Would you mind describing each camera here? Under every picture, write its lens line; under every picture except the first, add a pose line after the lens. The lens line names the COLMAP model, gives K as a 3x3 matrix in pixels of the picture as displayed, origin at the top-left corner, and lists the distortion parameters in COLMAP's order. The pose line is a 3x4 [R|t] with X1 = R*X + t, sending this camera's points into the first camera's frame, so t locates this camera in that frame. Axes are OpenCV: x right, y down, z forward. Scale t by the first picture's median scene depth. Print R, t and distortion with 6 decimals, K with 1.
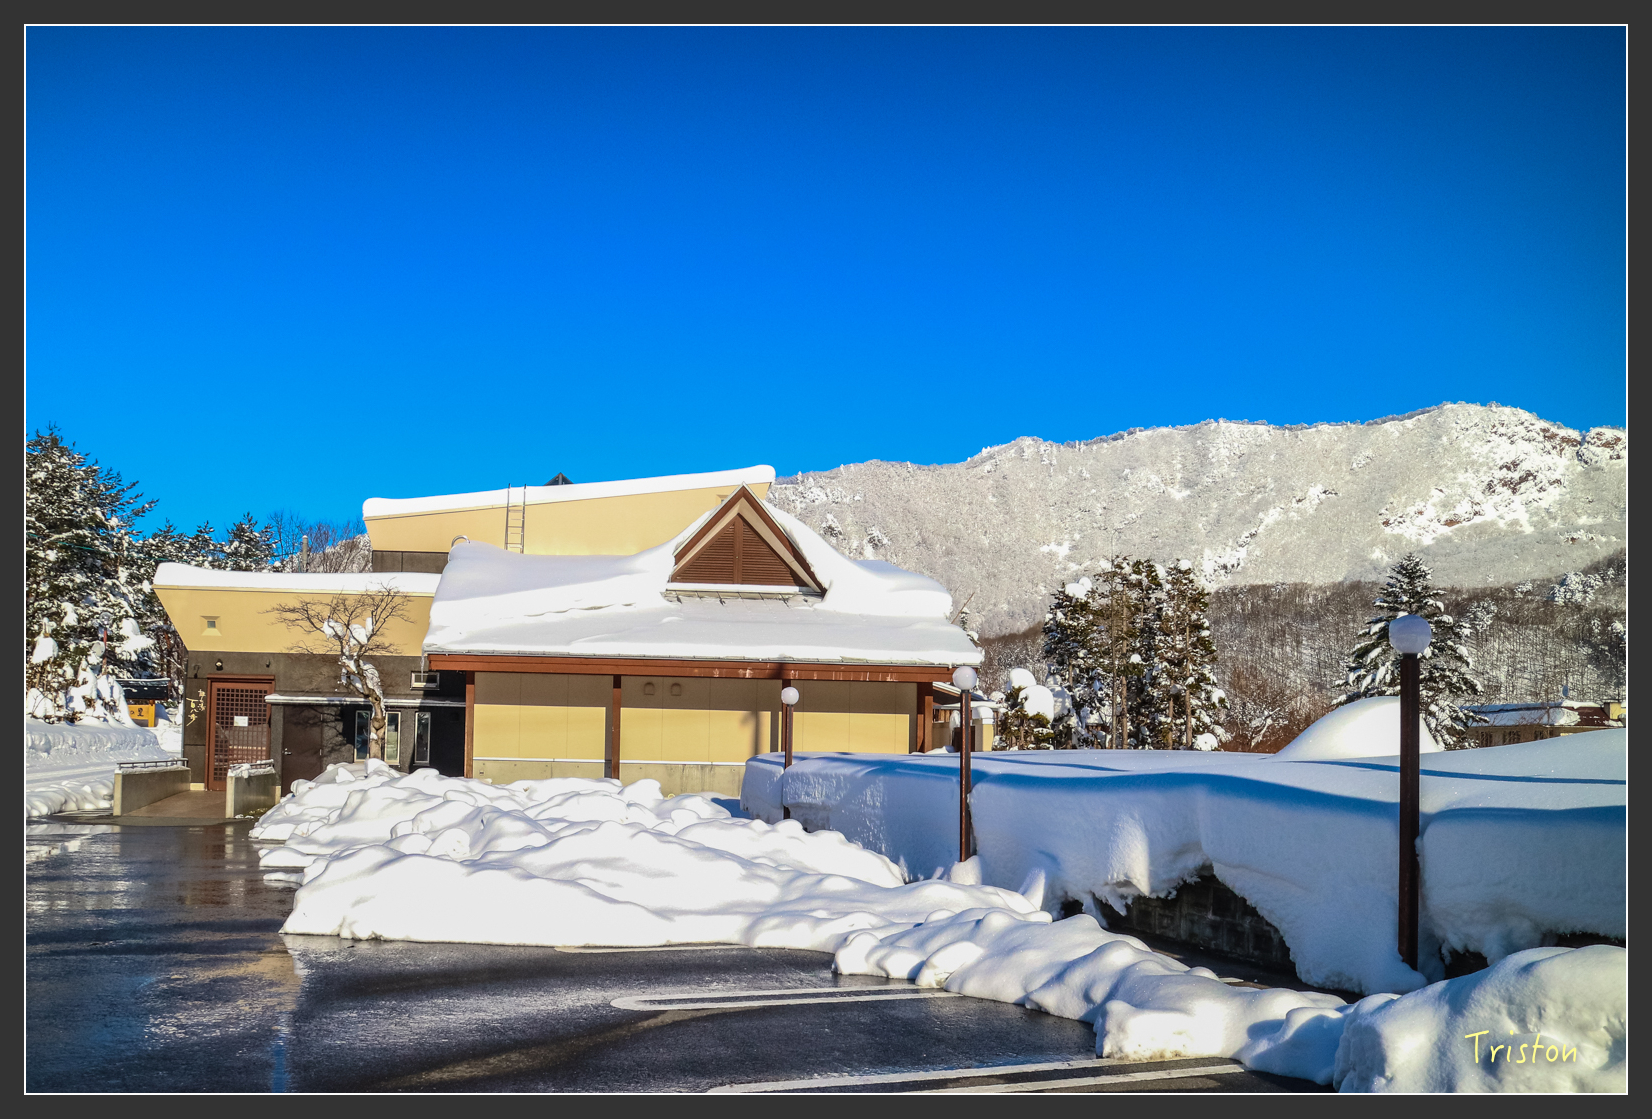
lens RADIAL K [[1530.2, 0, 856.9], [0, 1530.2, 553.0], [0, 0, 1]] dist [-0.136827, 0.188895]
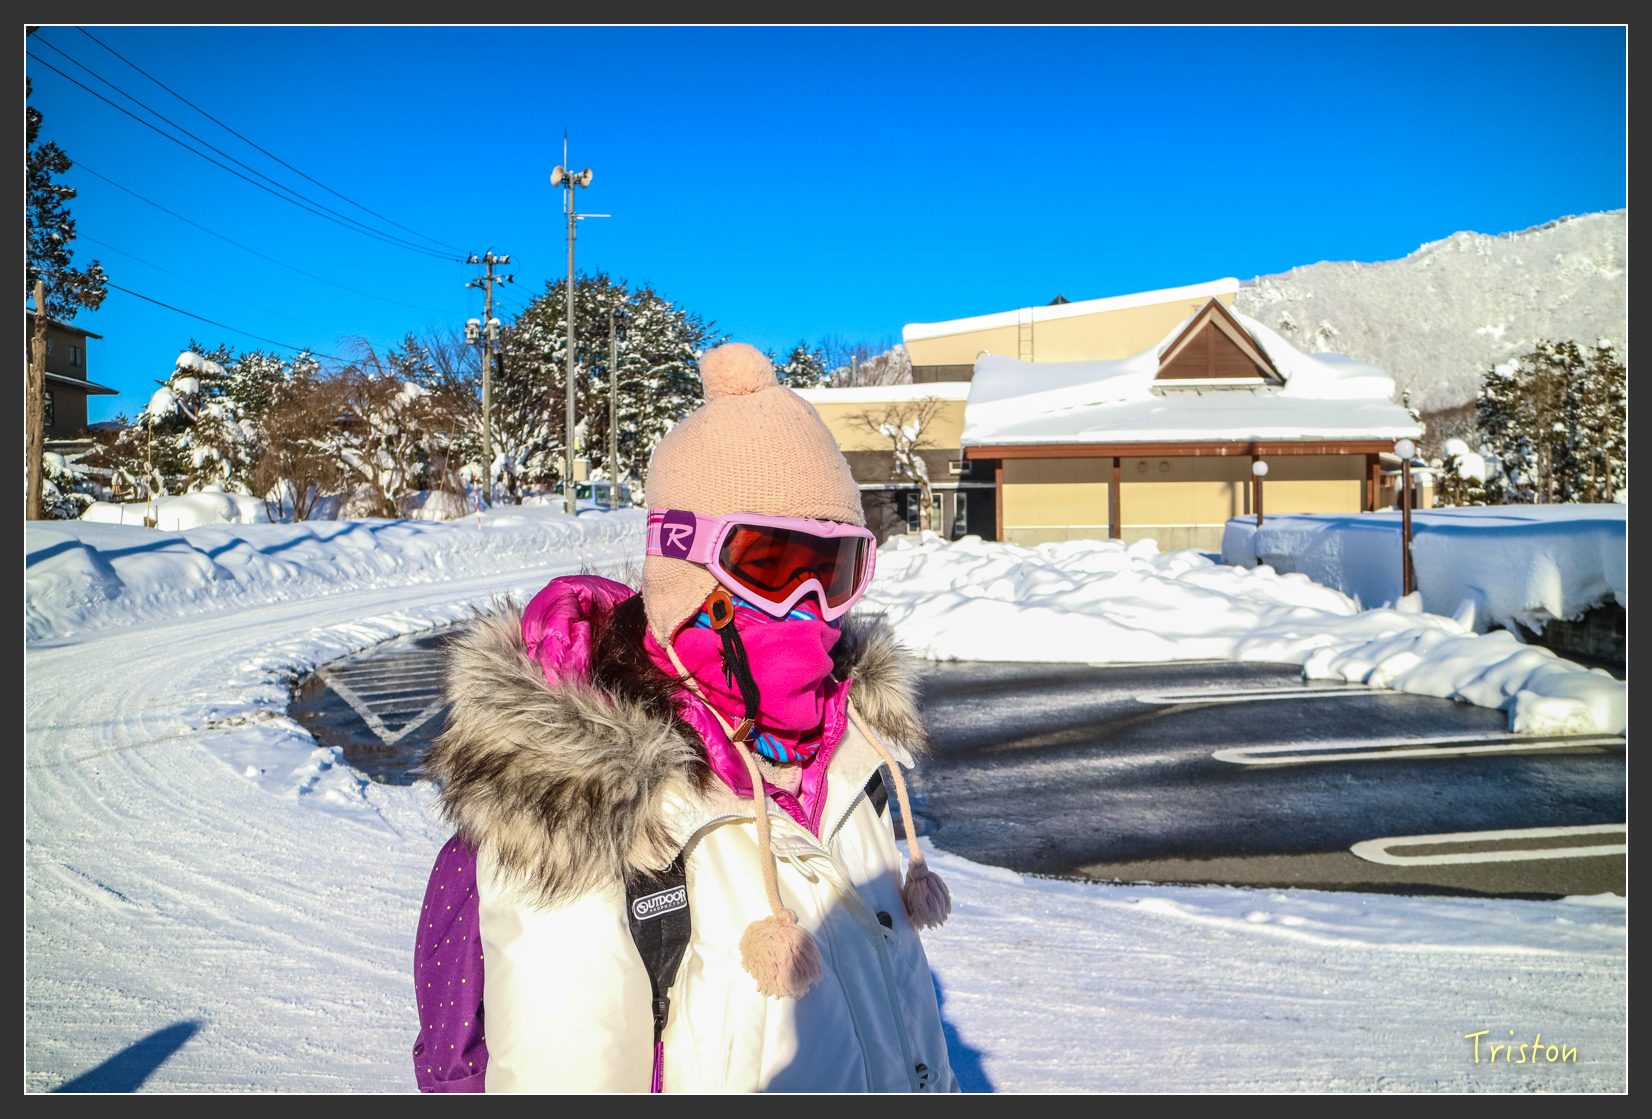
lens RADIAL K [[1530.2, 0, 856.9], [0, 1530.2, 553.0], [0, 0, 1]] dist [-0.136827, 0.188895]
pose [[0.958008, -0.021895, -0.285906, -0.006617], [0.062590, 0.989005, 0.133986, -0.022542], [0.279828, -0.146254, 0.948844, -0.253747]]
